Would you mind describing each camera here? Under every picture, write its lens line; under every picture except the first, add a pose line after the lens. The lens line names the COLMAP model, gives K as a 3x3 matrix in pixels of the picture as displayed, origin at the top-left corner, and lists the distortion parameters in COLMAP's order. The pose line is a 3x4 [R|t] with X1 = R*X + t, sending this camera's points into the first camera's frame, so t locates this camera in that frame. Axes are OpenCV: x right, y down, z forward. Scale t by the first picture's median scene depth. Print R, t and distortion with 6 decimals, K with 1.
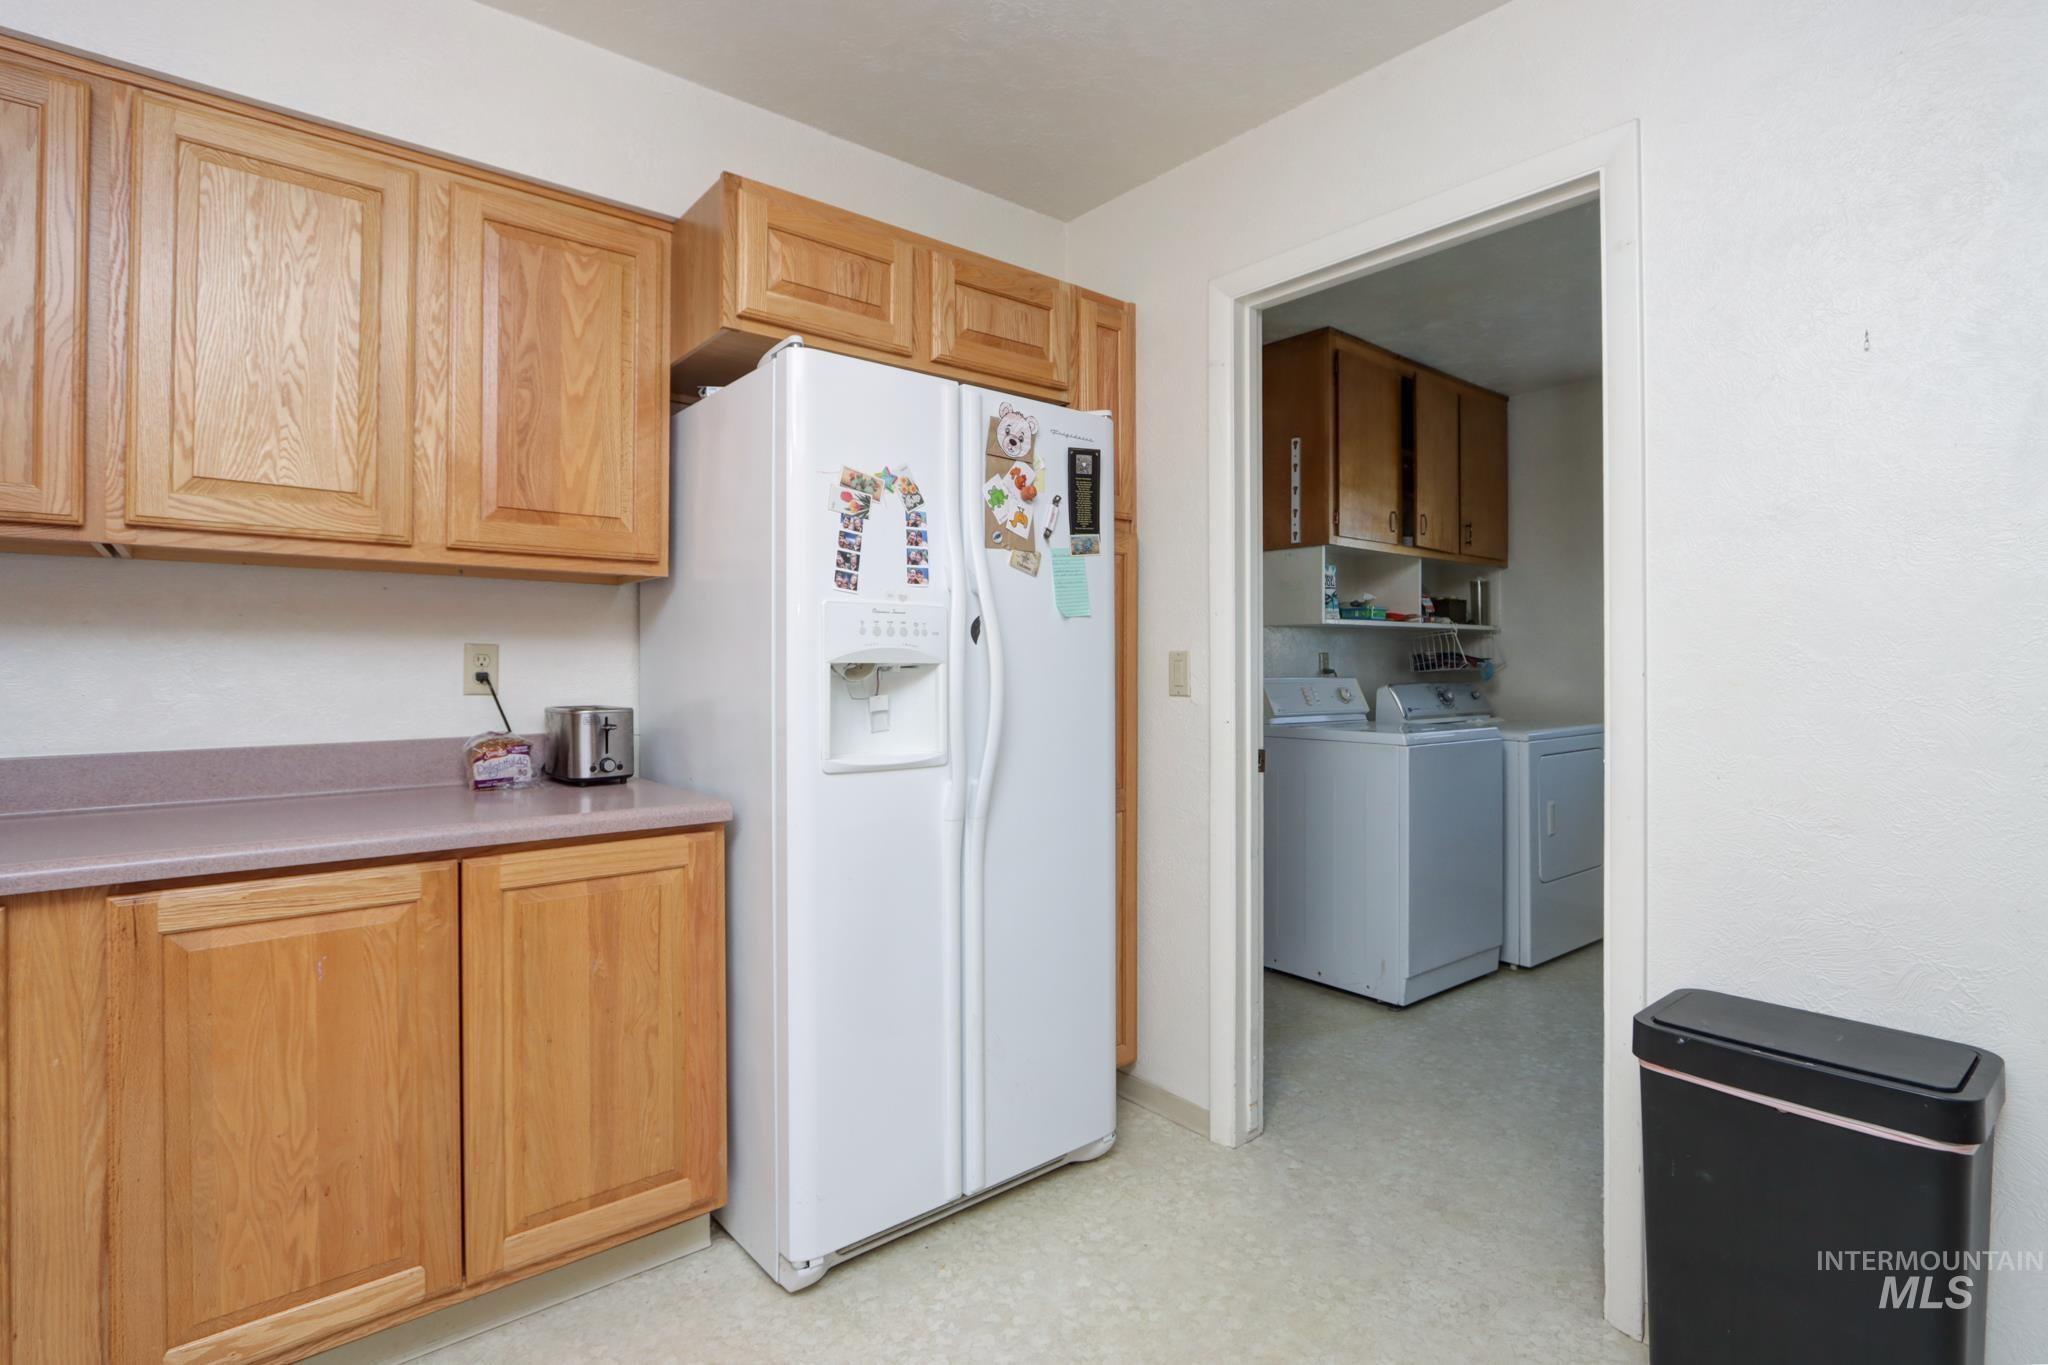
lens RADIAL K [[977.7, 0, 1012.8], [0, 977.7, 667.4], [0, 0, 1]] dist [-0.017033, -0.000242]
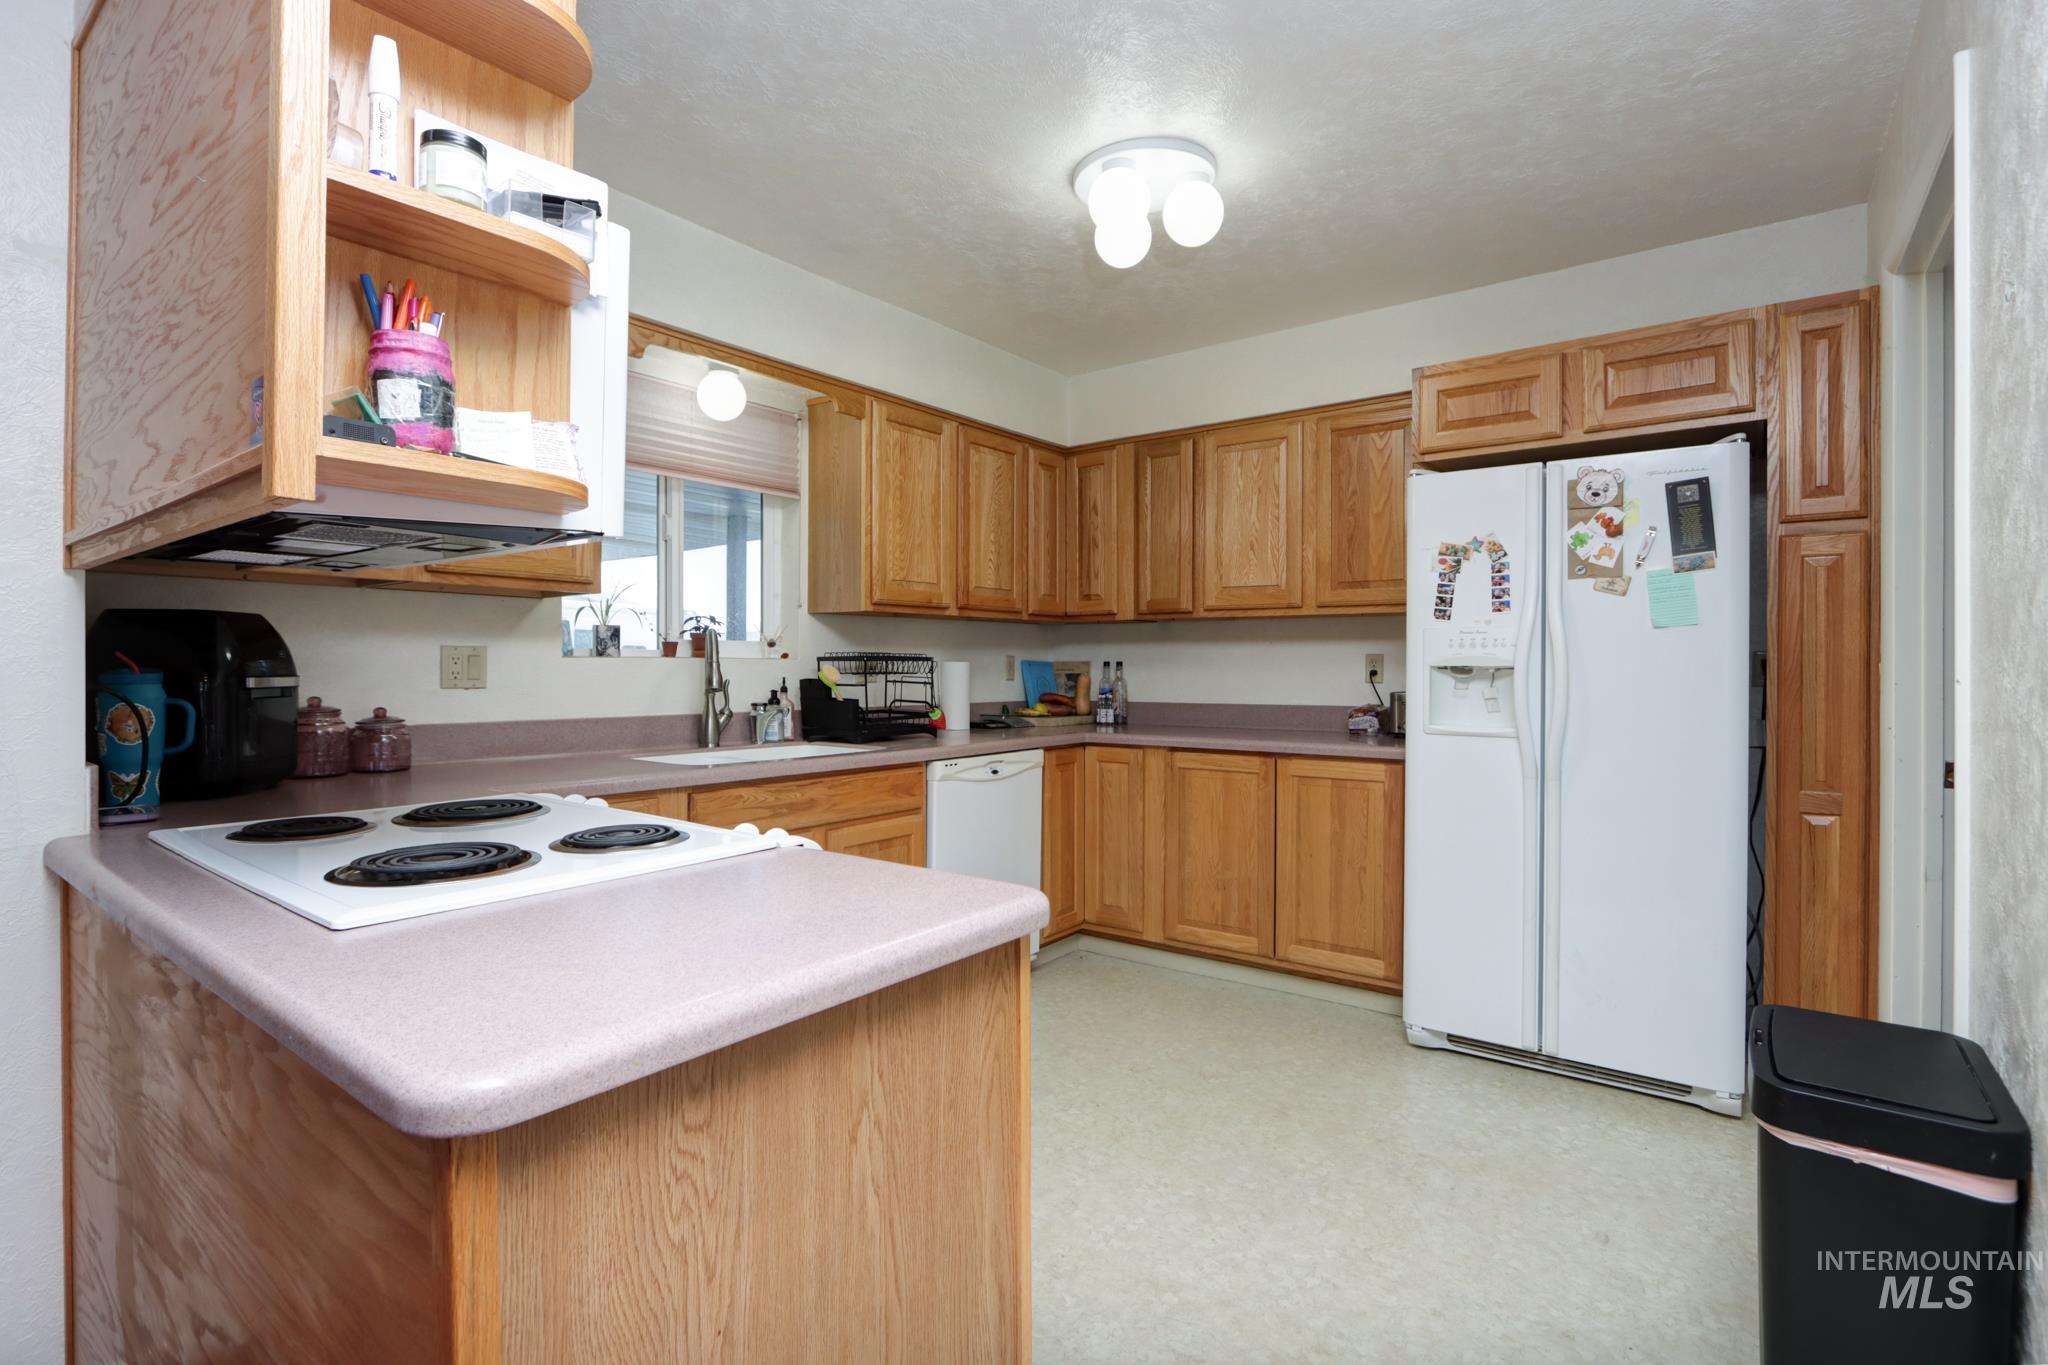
lens RADIAL K [[977.7, 0, 1012.8], [0, 977.7, 667.4], [0, 0, 1]] dist [-0.017033, -0.000242]
pose [[0.224352, 0.004141, -0.974499, 1.061222], [0.000556, 0.999990, 0.004377, -0.008324], [0.974508, -0.001524, 0.224347, -0.034847]]
